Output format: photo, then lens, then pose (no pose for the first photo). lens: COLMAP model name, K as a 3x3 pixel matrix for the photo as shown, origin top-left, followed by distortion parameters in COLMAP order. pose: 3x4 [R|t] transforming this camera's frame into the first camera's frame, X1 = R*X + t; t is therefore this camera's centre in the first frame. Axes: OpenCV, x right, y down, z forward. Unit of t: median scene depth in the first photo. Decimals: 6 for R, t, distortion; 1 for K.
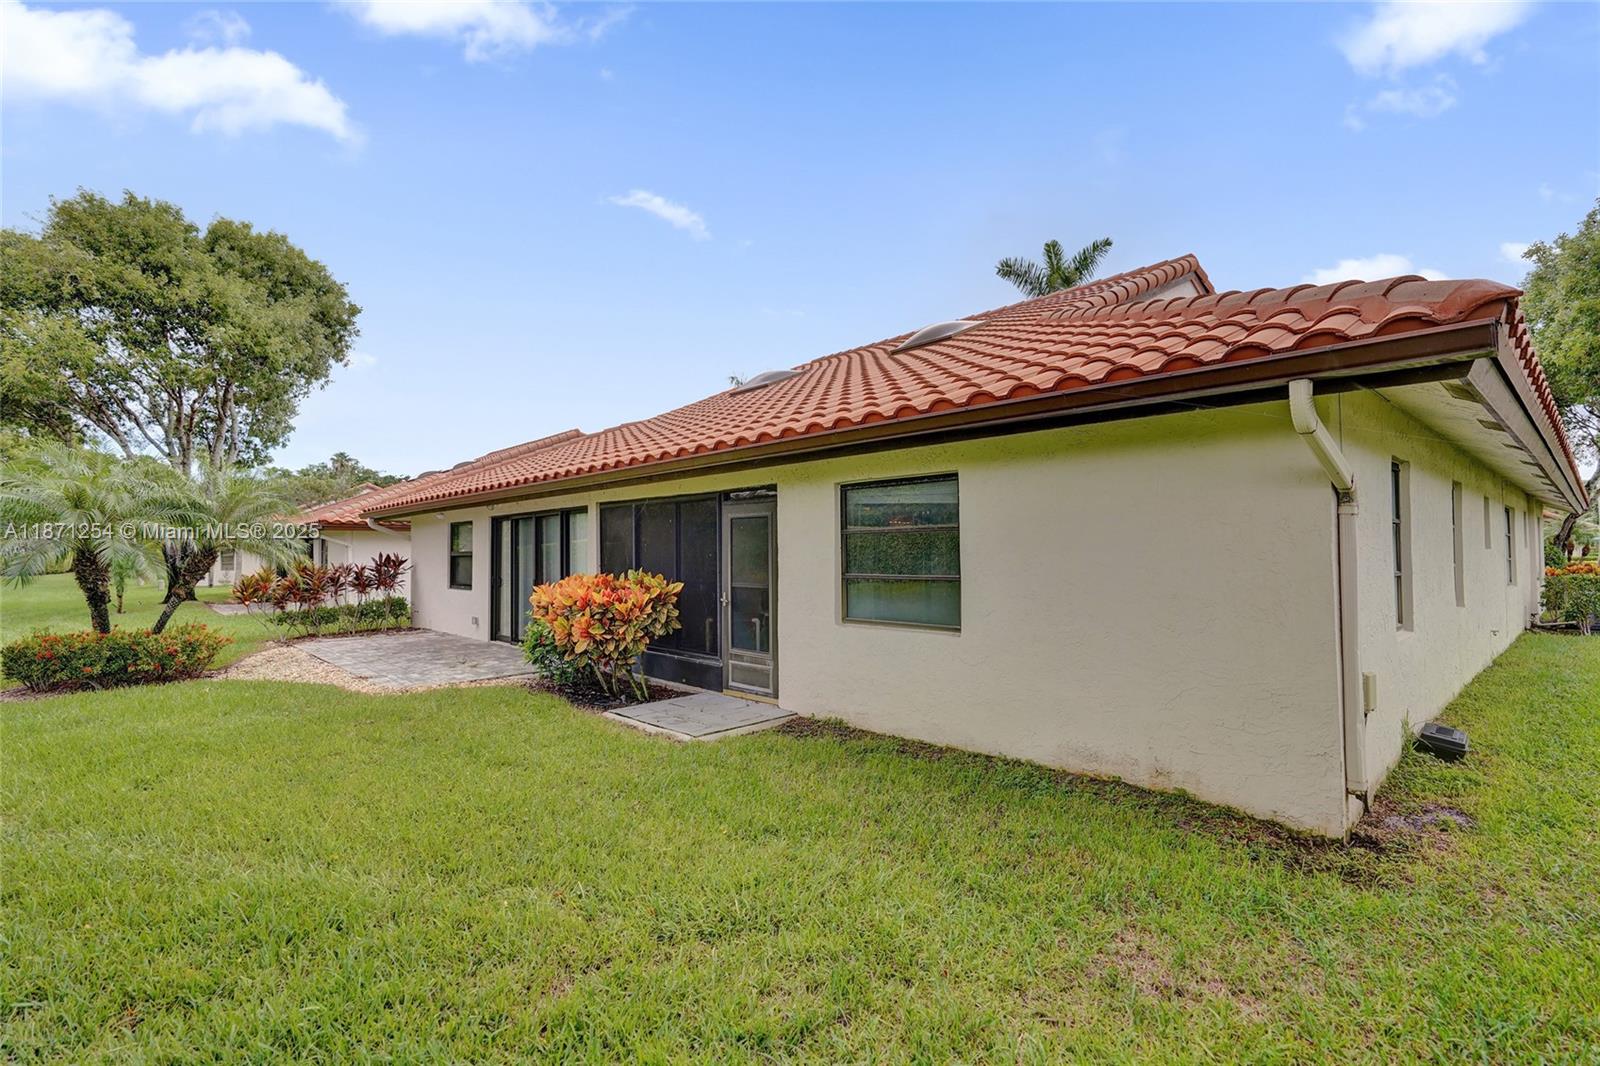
lens RADIAL K [[742.4, 0, 797.7], [0, 742.4, 536.7], [0, 0, 1]] dist [-0.055933, 0.020484]
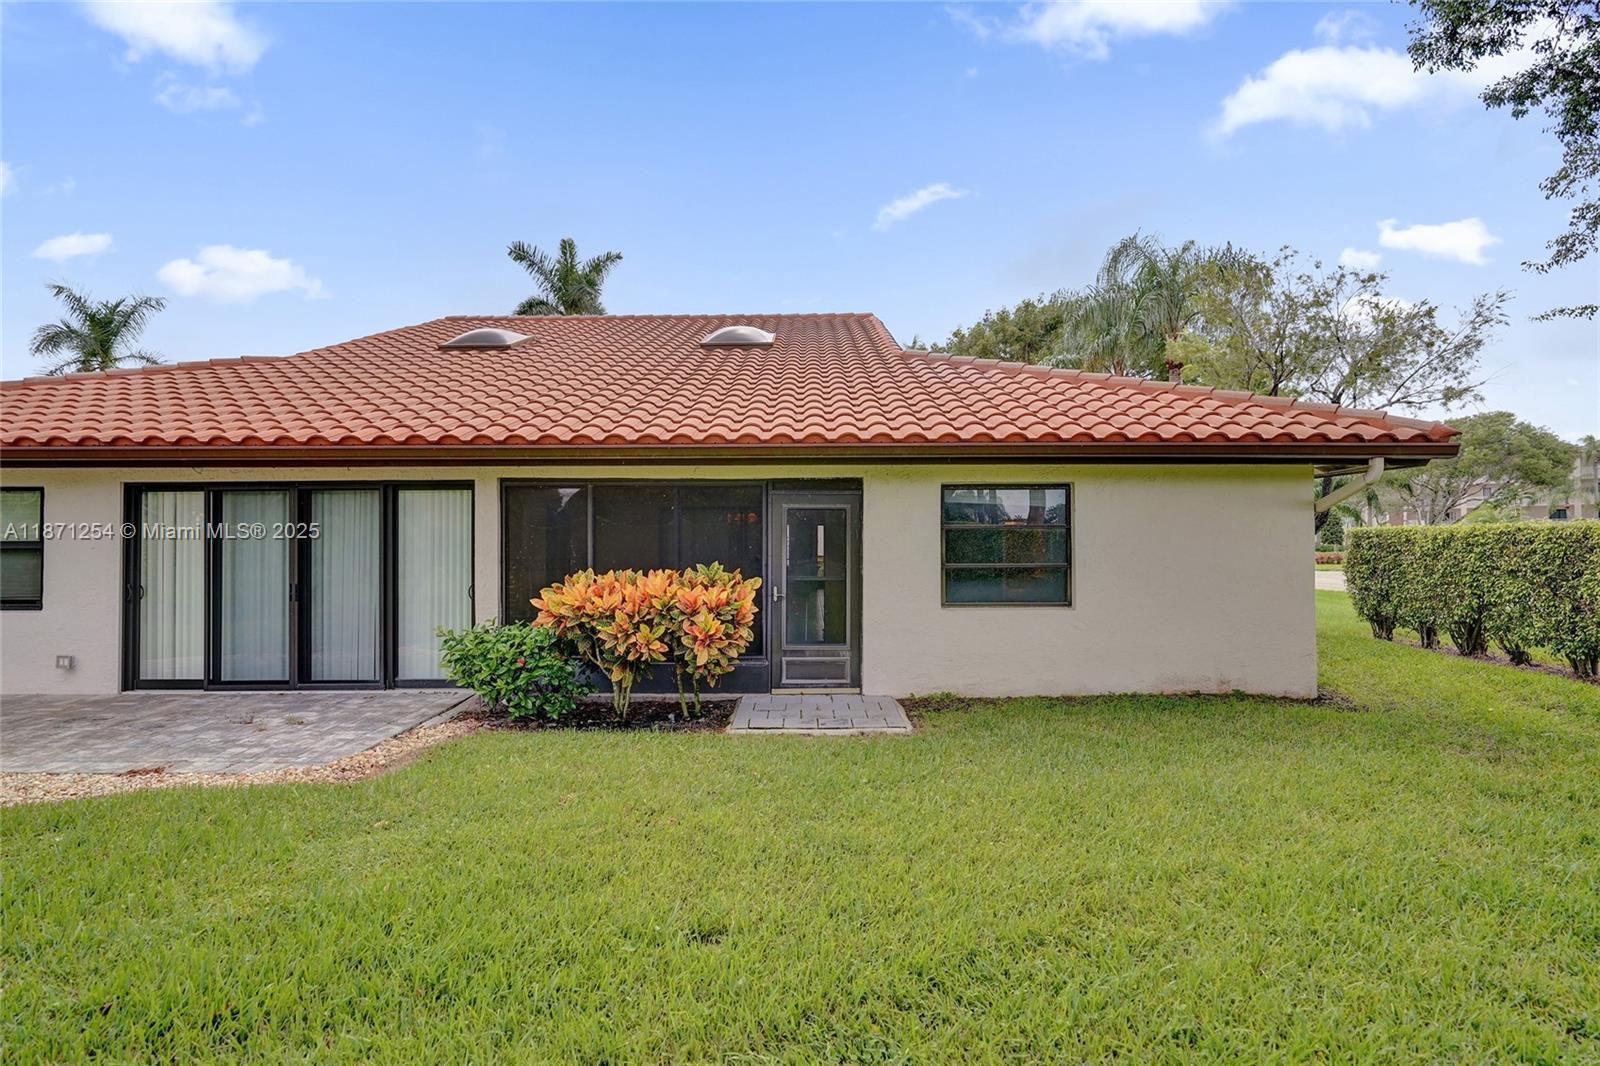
lens RADIAL K [[742.4, 0, 797.7], [0, 742.4, 536.7], [0, 0, 1]] dist [-0.055933, 0.020484]
pose [[0.698071, 0.013166, 0.715908, -0.819598], [-0.018079, 0.999836, -0.000760, 0.012689], [-0.715800, -0.012412, 0.698195, 0.345729]]
